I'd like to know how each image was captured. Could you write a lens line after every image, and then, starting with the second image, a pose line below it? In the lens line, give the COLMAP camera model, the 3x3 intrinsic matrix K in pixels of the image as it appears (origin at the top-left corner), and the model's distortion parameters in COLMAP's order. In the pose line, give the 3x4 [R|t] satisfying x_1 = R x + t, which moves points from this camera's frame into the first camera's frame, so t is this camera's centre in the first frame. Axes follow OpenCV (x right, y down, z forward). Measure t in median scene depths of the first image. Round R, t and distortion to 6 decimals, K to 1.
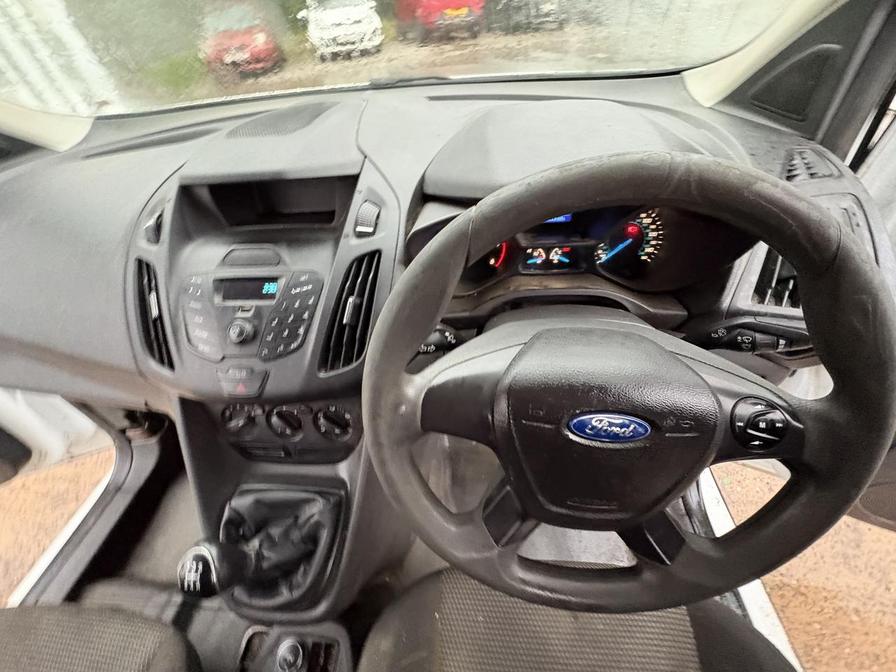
lens RADIAL K [[359.4, 0, 447.0], [0, 359.4, 335.3], [0, 0, 1]] dist [-0.000323, -0.000367]
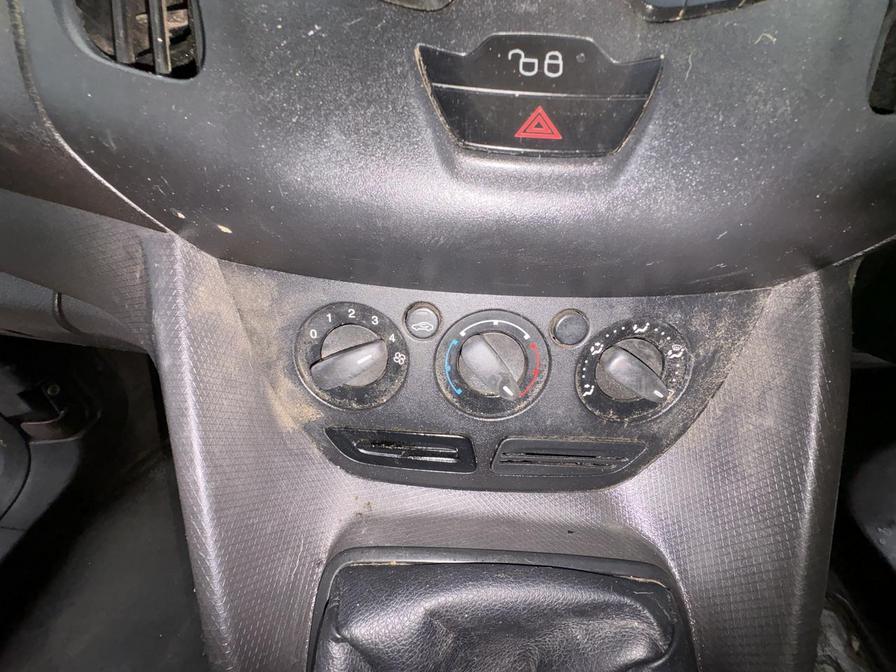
lens RADIAL K [[362.6, 0, 451.1], [0, 362.6, 331.7], [0, 0, 1]] dist [0.000304, -0.000083]
pose [[0.992592, 0.061289, 0.104905, -0.499662], [-0.055851, 0.996977, -0.054015, 0.215748], [-0.107899, 0.047756, 0.993014, 0.616557]]
